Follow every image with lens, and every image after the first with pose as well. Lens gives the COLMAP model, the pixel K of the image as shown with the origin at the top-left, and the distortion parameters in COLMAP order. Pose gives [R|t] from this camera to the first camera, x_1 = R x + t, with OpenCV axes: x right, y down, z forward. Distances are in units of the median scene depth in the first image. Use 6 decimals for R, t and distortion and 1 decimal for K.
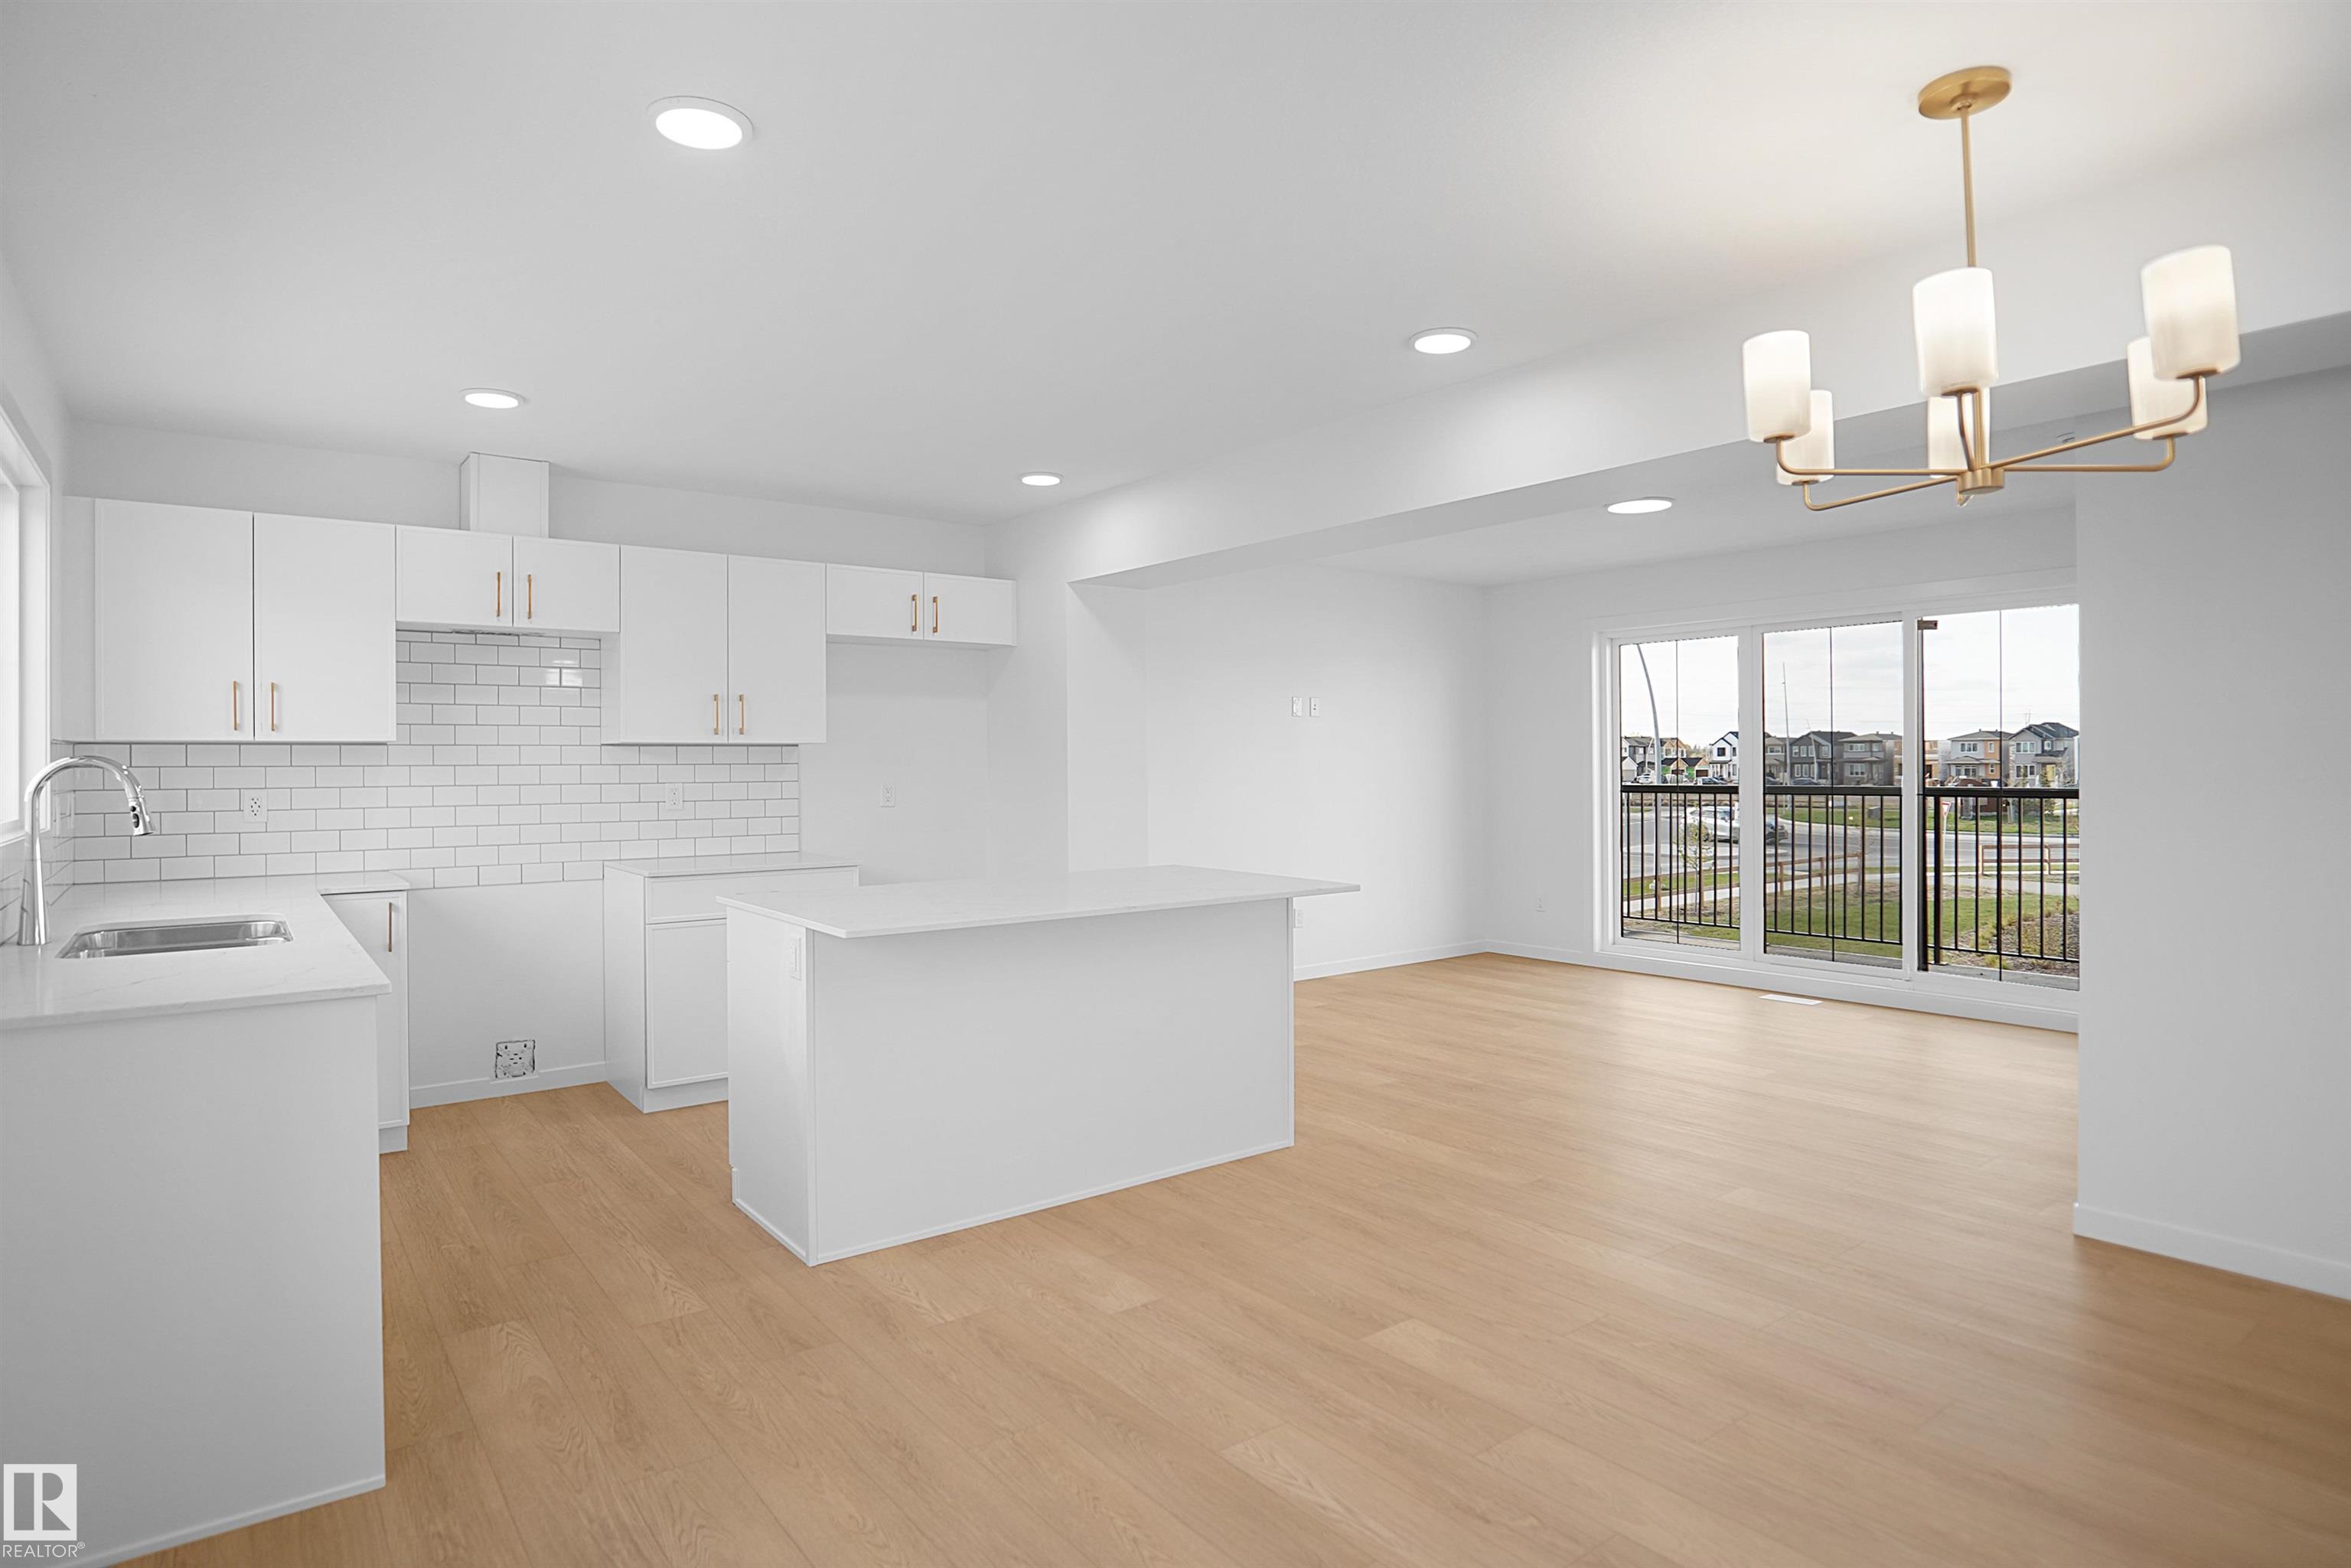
lens RADIAL K [[1271.0, 0, 1176.8], [0, 1271.0, 759.9], [0, 0, 1]] dist [-0.017766, 0.000148]
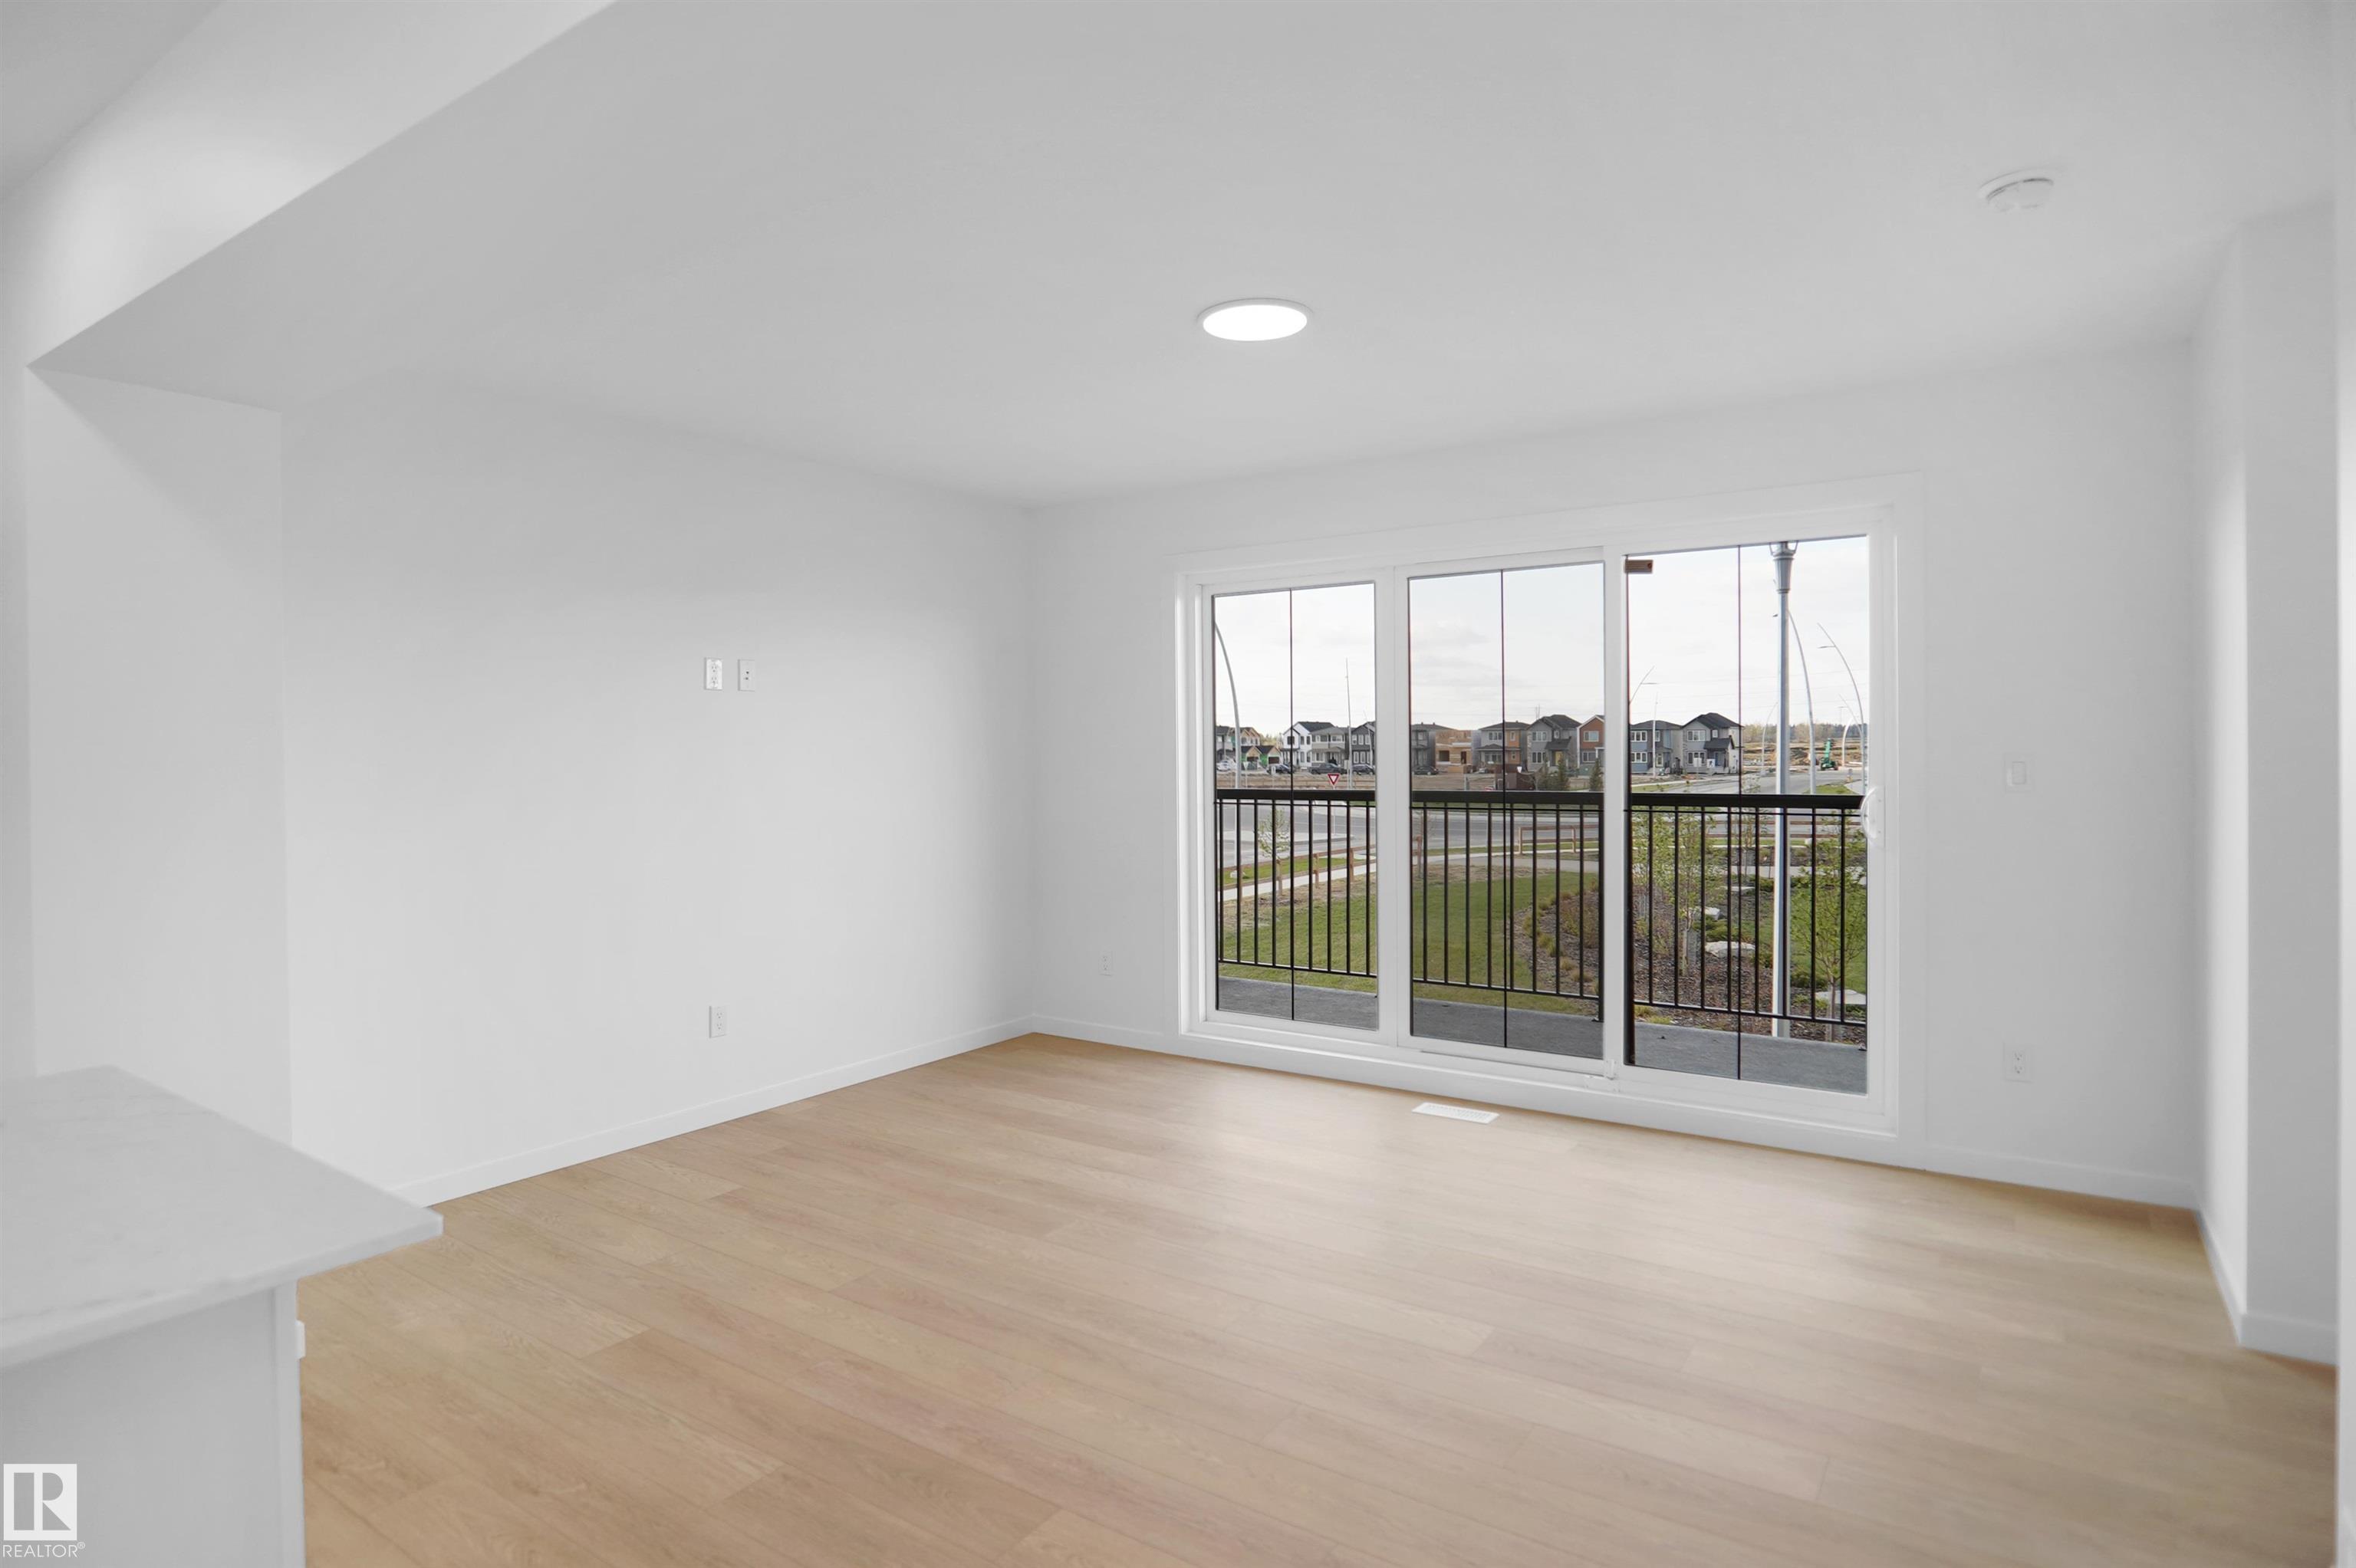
lens RADIAL K [[1273.6, 0, 1179.3], [0, 1273.6, 759.9], [0, 0, 1]] dist [-0.017766, 0.000148]
pose [[0.949484, -0.004774, 0.313780, 0.109314], [0.001902, 0.999953, 0.009461, -0.006166], [-0.313810, -0.008386, 0.949449, 0.334118]]
